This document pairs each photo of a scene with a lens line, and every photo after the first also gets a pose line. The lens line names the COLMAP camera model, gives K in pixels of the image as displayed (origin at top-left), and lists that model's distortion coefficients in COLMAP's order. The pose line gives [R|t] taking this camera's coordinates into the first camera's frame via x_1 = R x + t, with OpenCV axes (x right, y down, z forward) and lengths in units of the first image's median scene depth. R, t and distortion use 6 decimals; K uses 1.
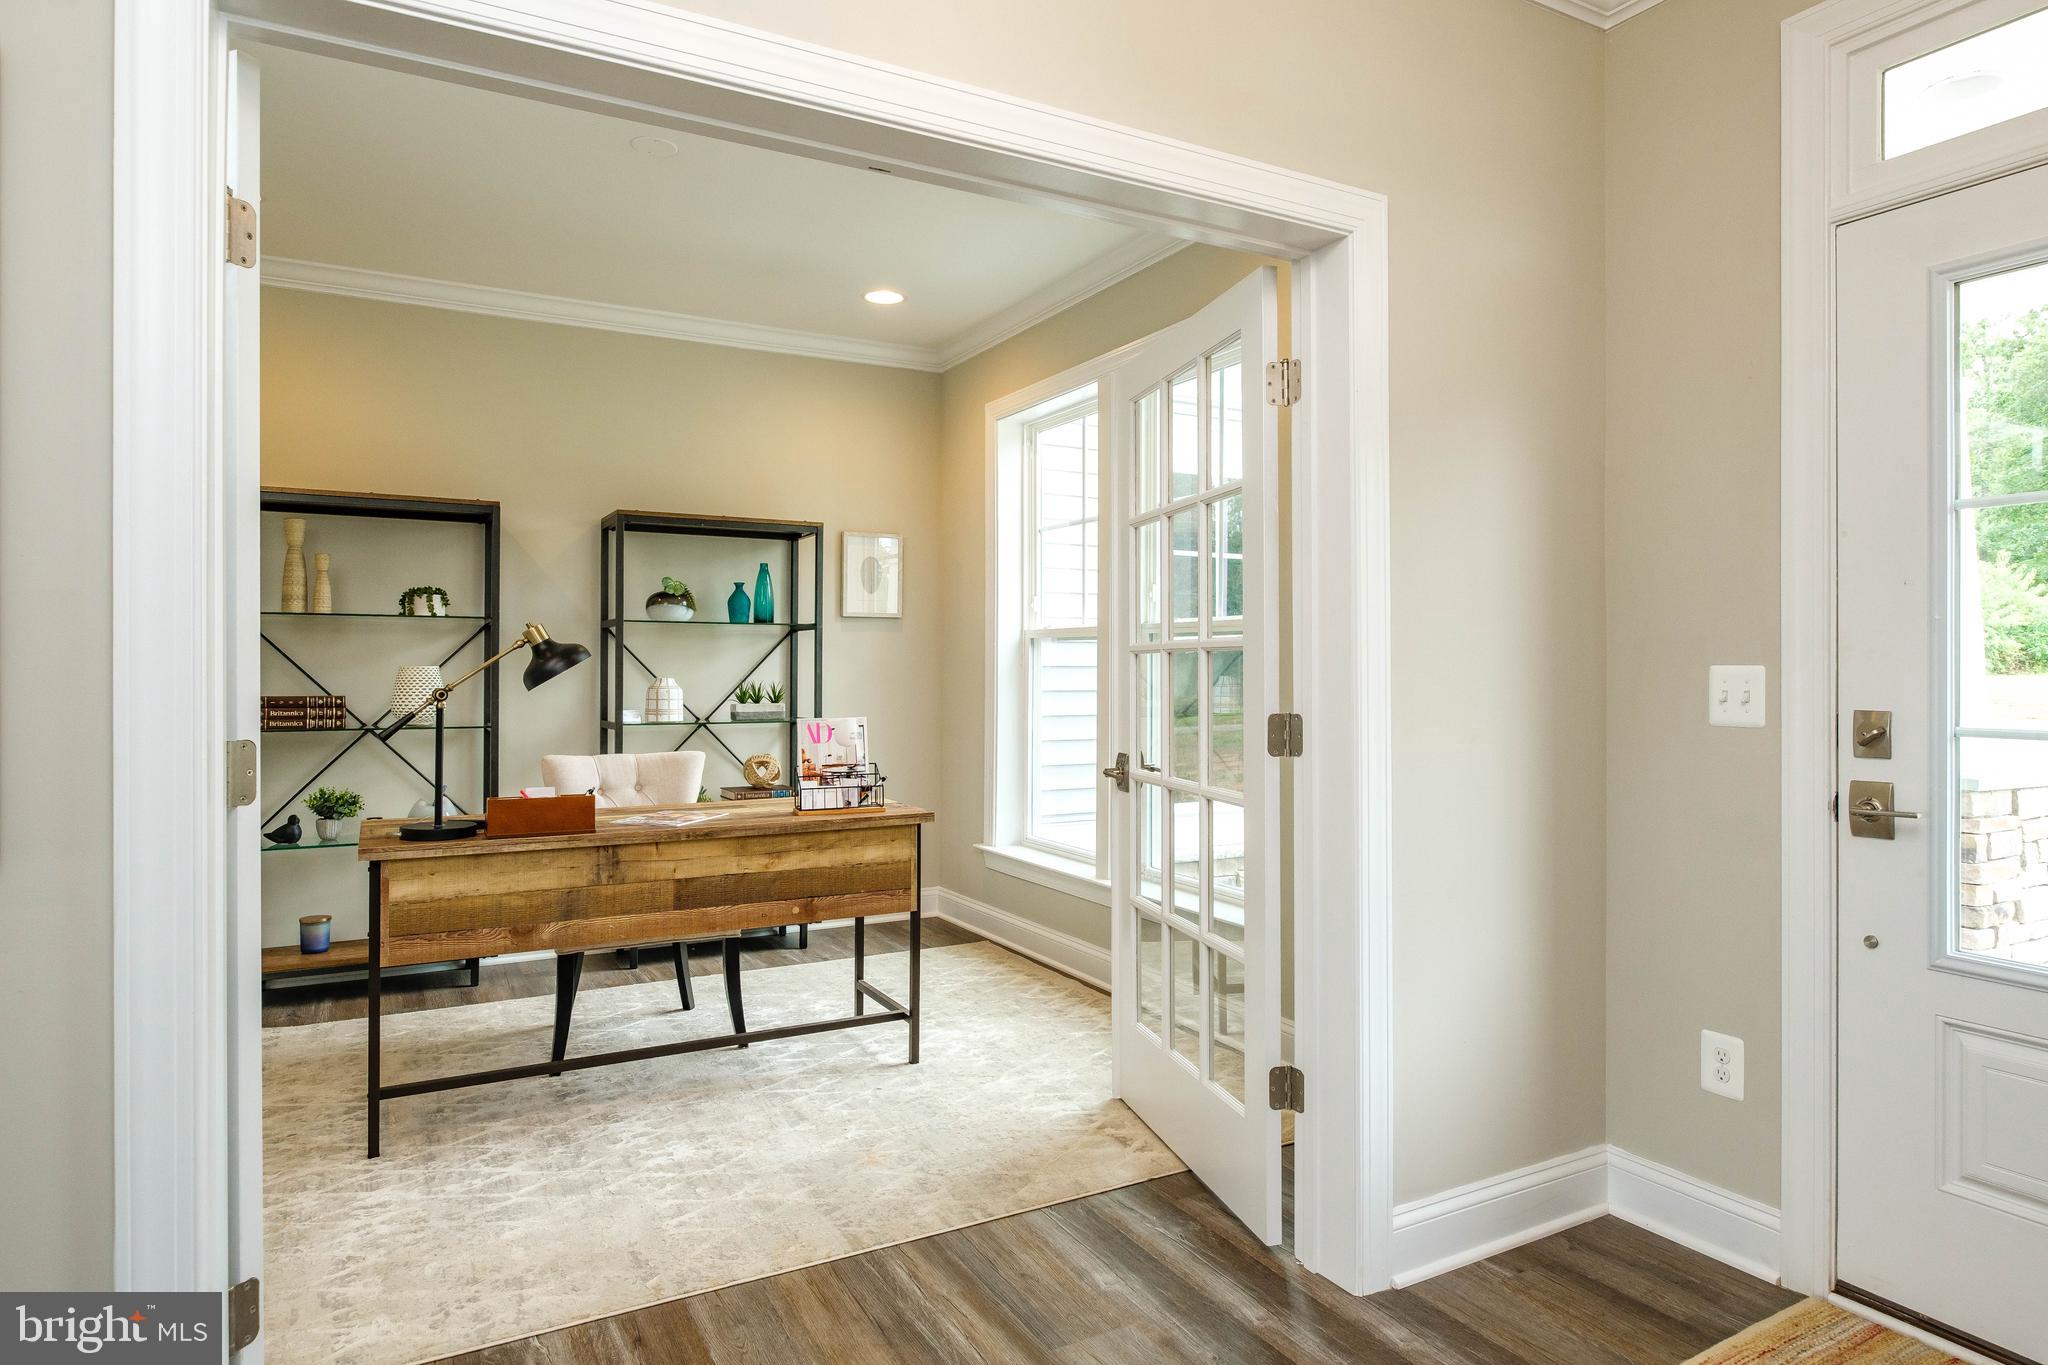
lens RADIAL K [[1189.0, 0, 1031.3], [0, 1189.0, 679.7], [0, 0, 1]] dist [-0.003059, -0.000013]
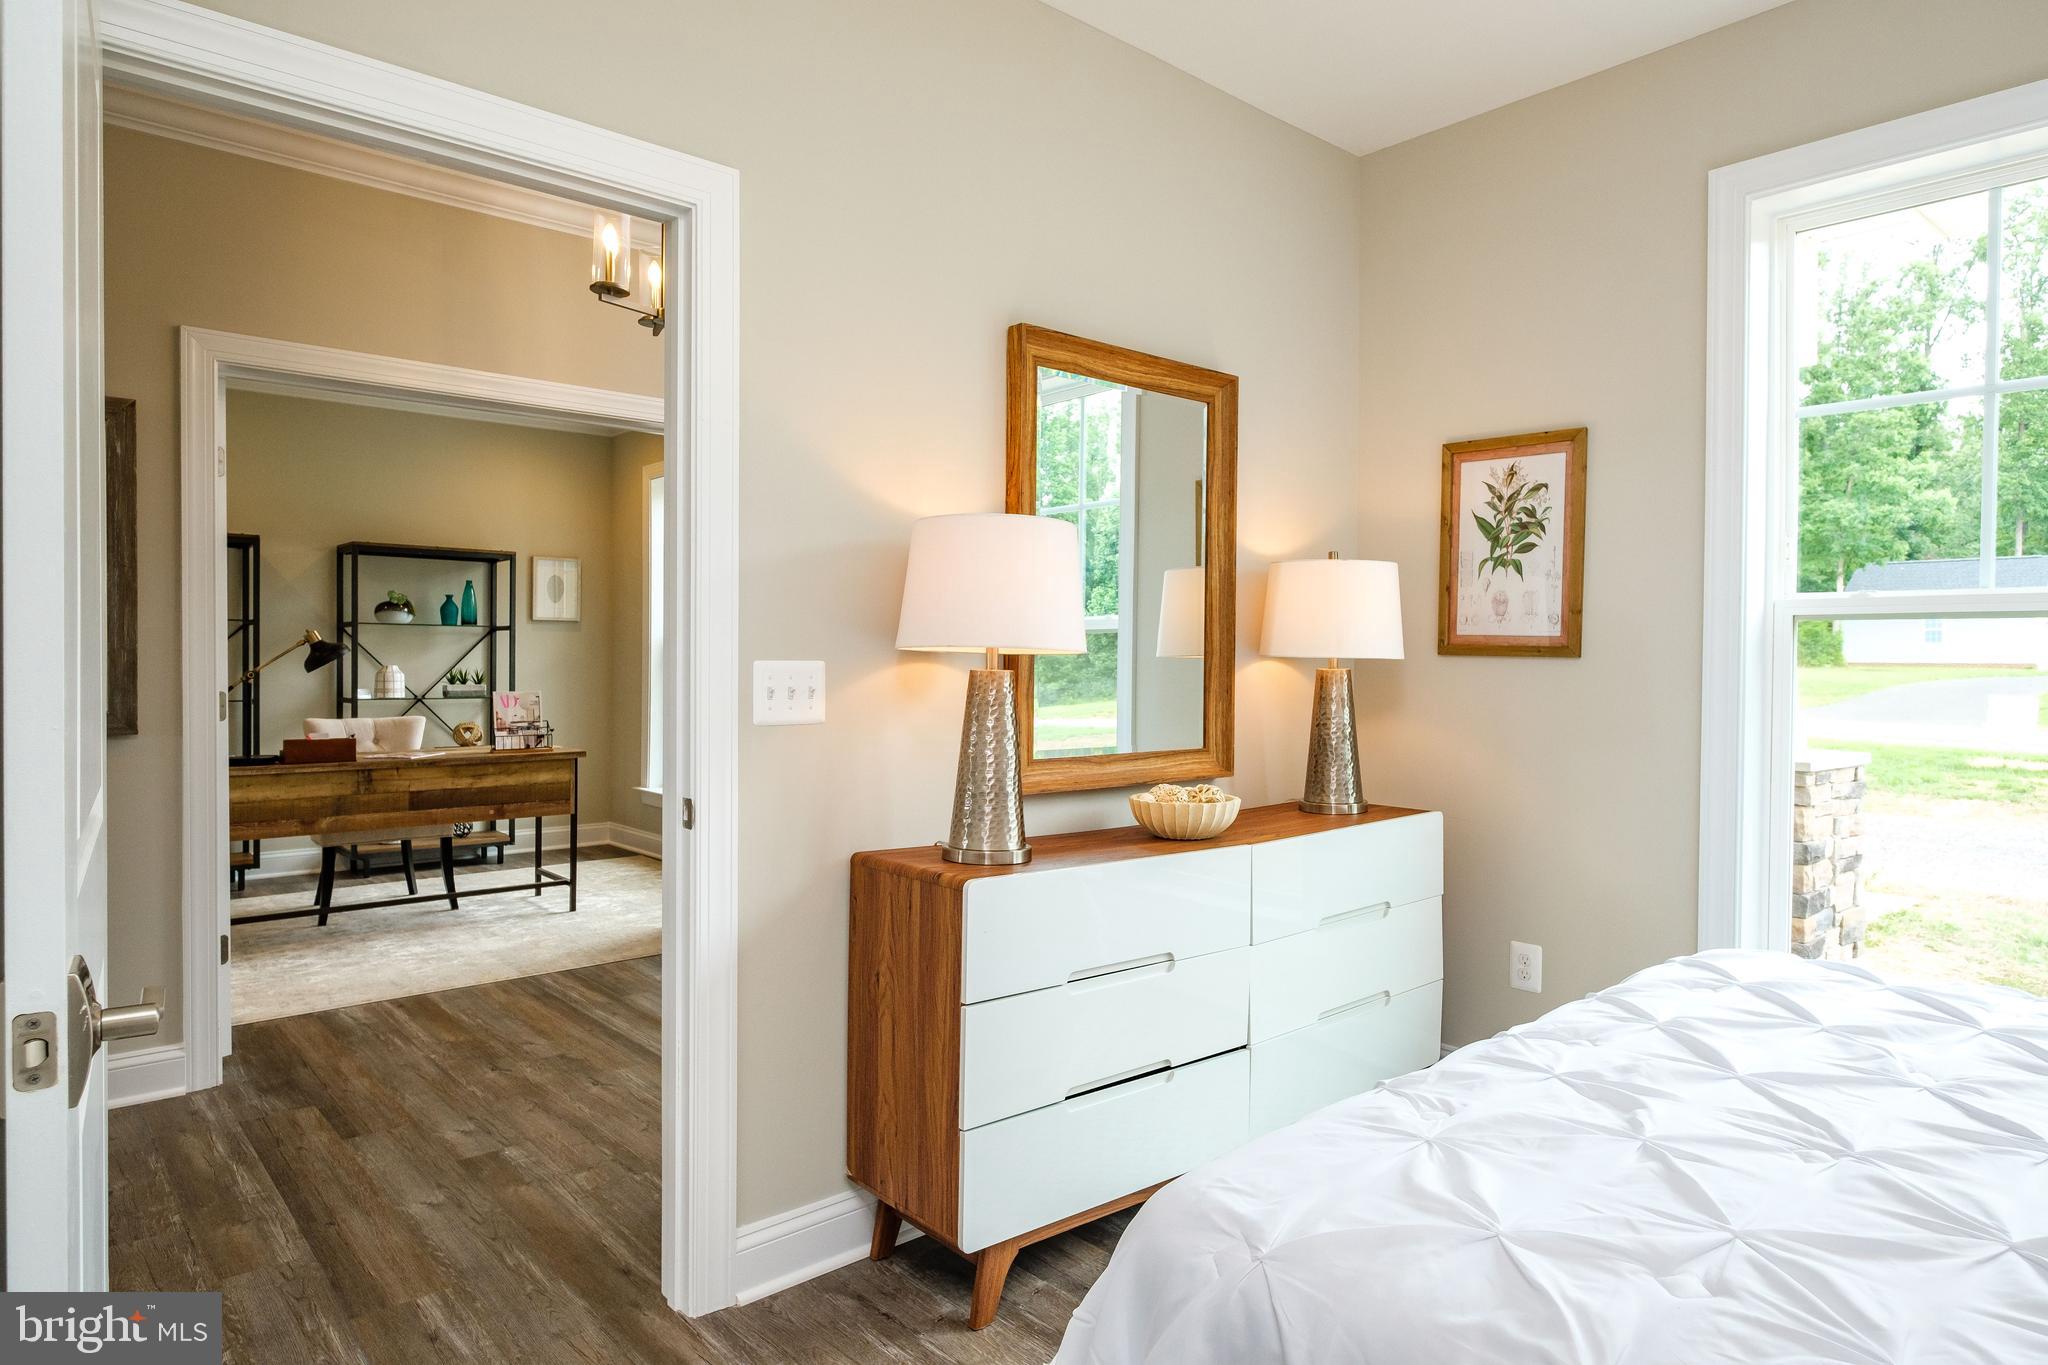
lens RADIAL K [[1189.0, 0, 1020.4], [0, 1189.0, 678.9], [0, 0, 1]] dist [-0.003059, -0.000013]
pose [[0.977180, 0.000112, 0.212414, 0.105797], [-0.001558, 0.999977, 0.006639, 0.003722], [-0.212409, -0.006818, 0.977157, -0.476810]]
